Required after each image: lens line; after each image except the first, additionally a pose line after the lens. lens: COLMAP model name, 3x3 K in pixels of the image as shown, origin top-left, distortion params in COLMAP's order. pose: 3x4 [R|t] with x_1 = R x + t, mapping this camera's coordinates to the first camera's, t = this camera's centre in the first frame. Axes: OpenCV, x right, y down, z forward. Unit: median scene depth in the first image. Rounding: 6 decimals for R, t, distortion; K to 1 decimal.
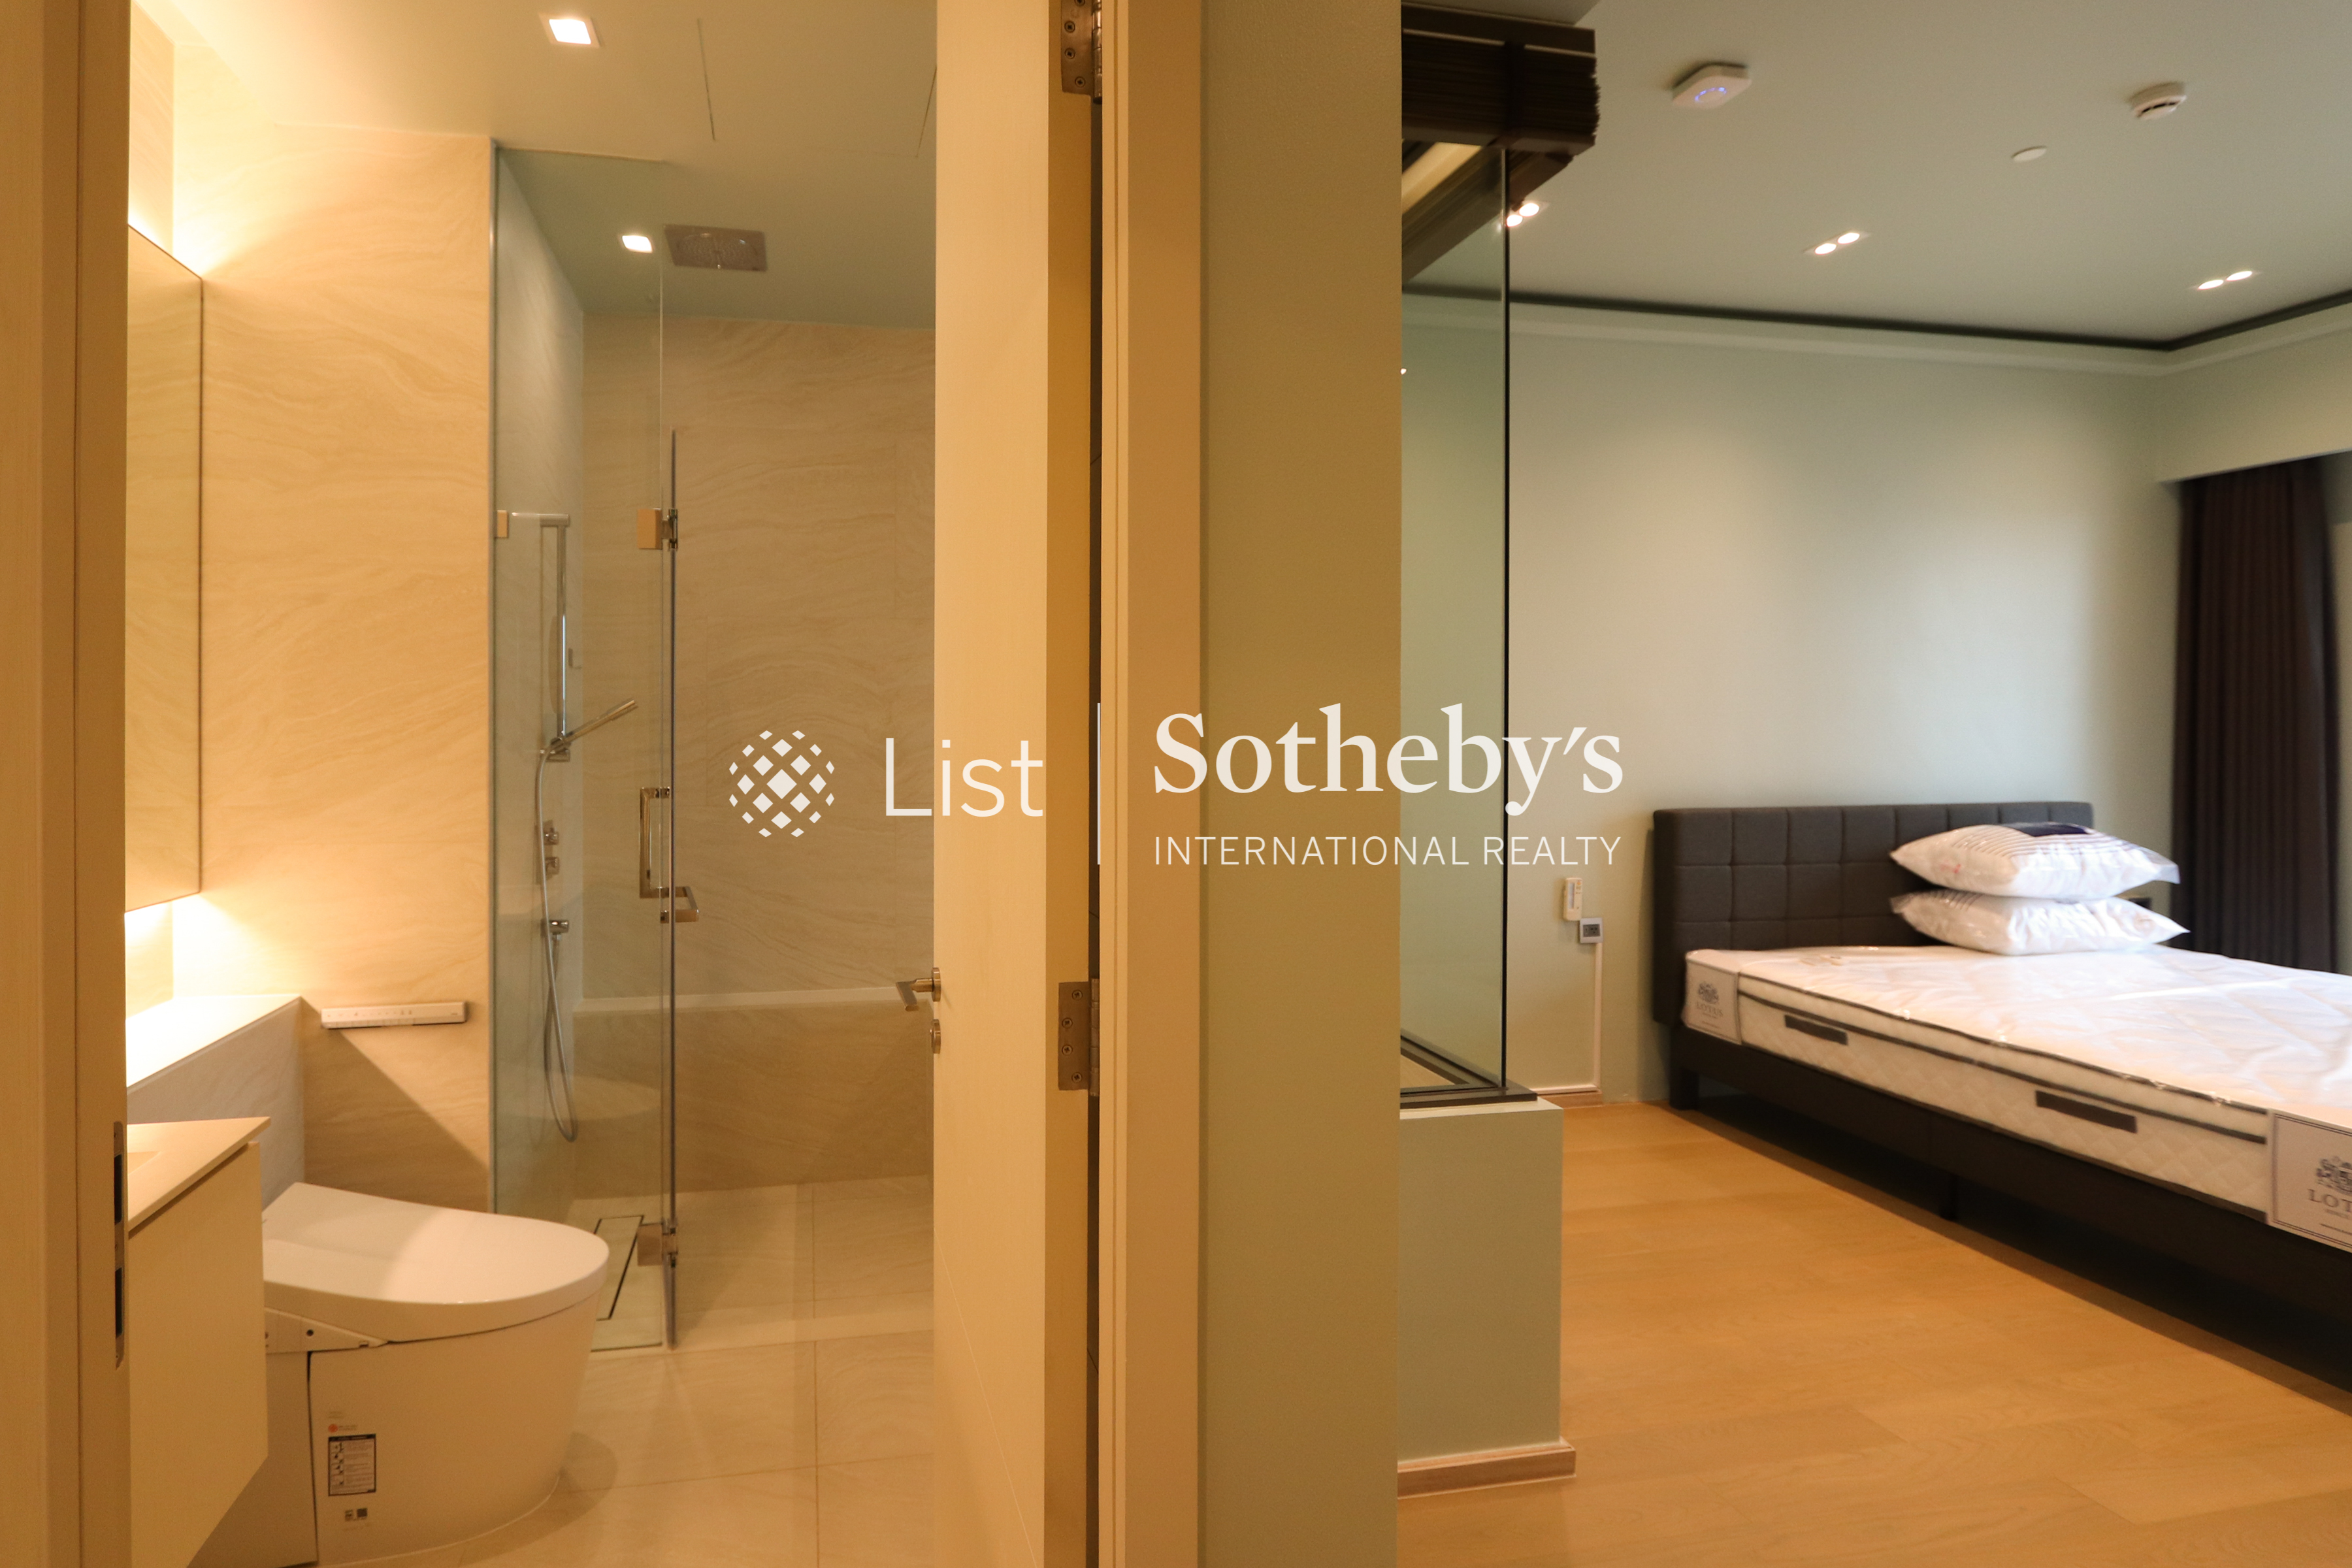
lens RADIAL K [[1148.6, 0, 1040.8], [0, 1148.6, 731.7], [0, 0, 1]] dist [-0.018124, 0.003292]
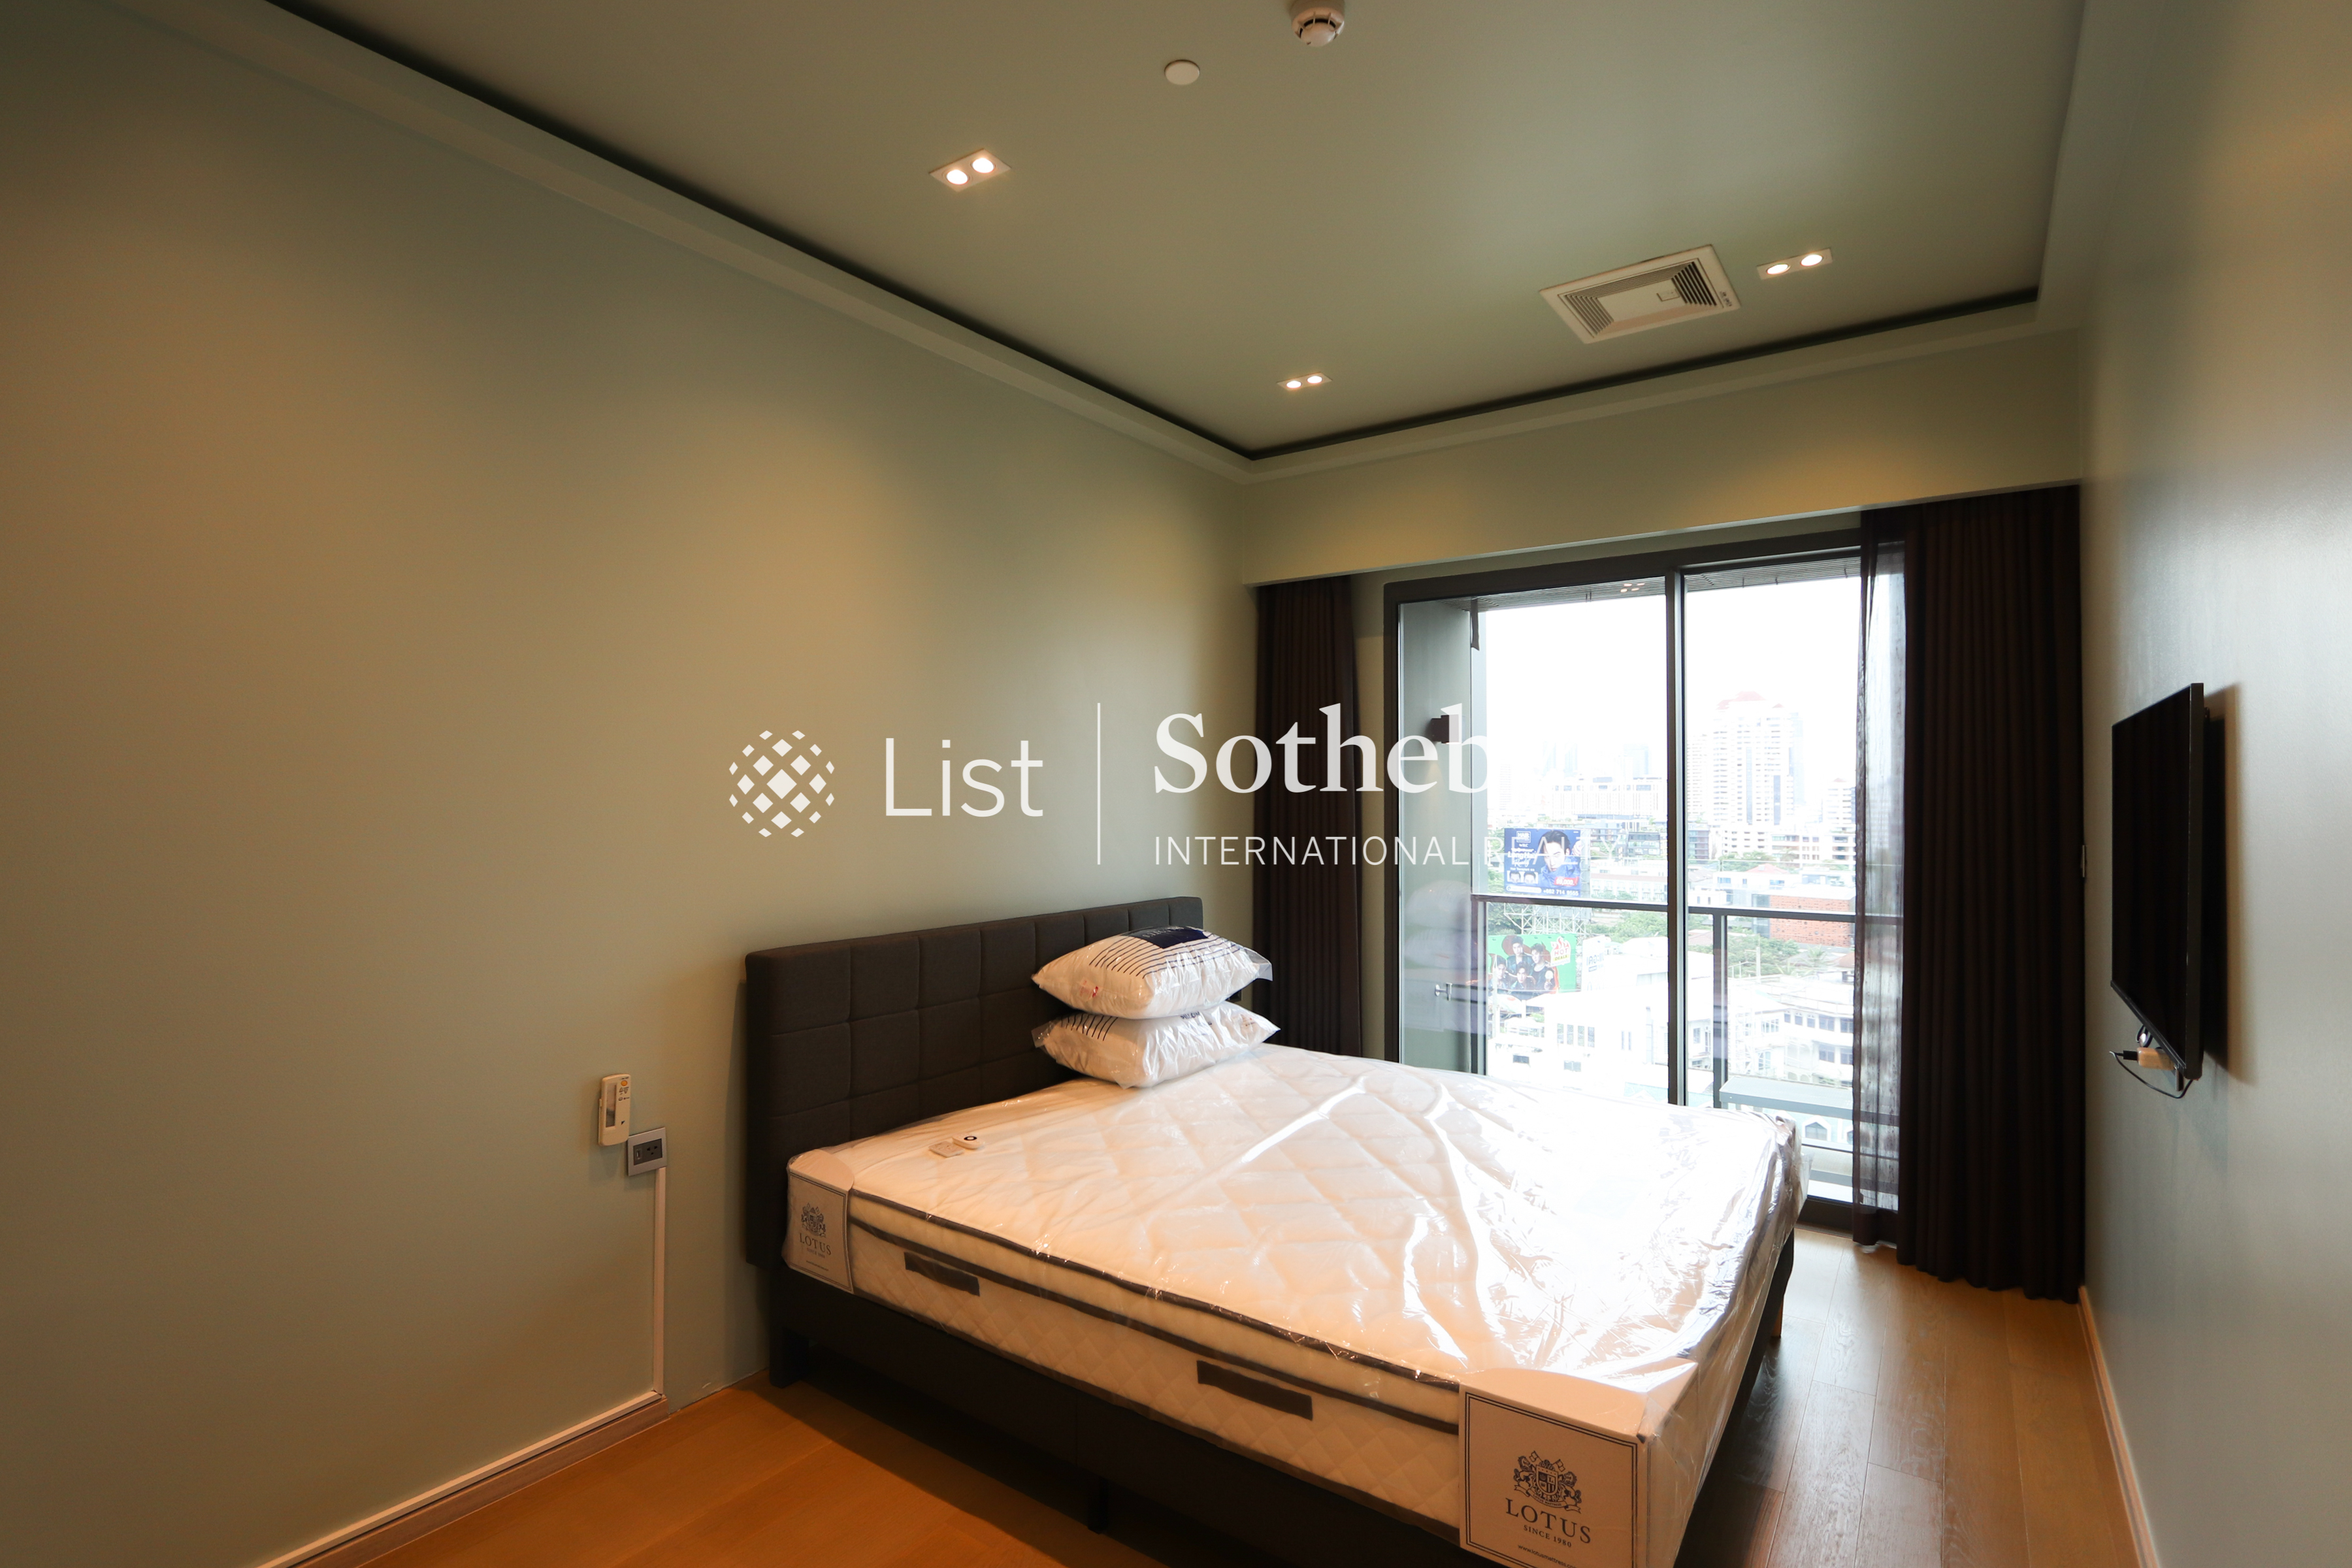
lens RADIAL K [[1113.8, 0, 1138.8], [0, 1113.8, 764.2], [0, 0, 1]] dist [-0.009374, 0.007196]
pose [[0.744193, 0.021579, 0.667616, 0.276647], [0.003328, 0.999346, -0.036010, -0.020168], [-0.667956, 0.029020, 0.743635, 0.362247]]
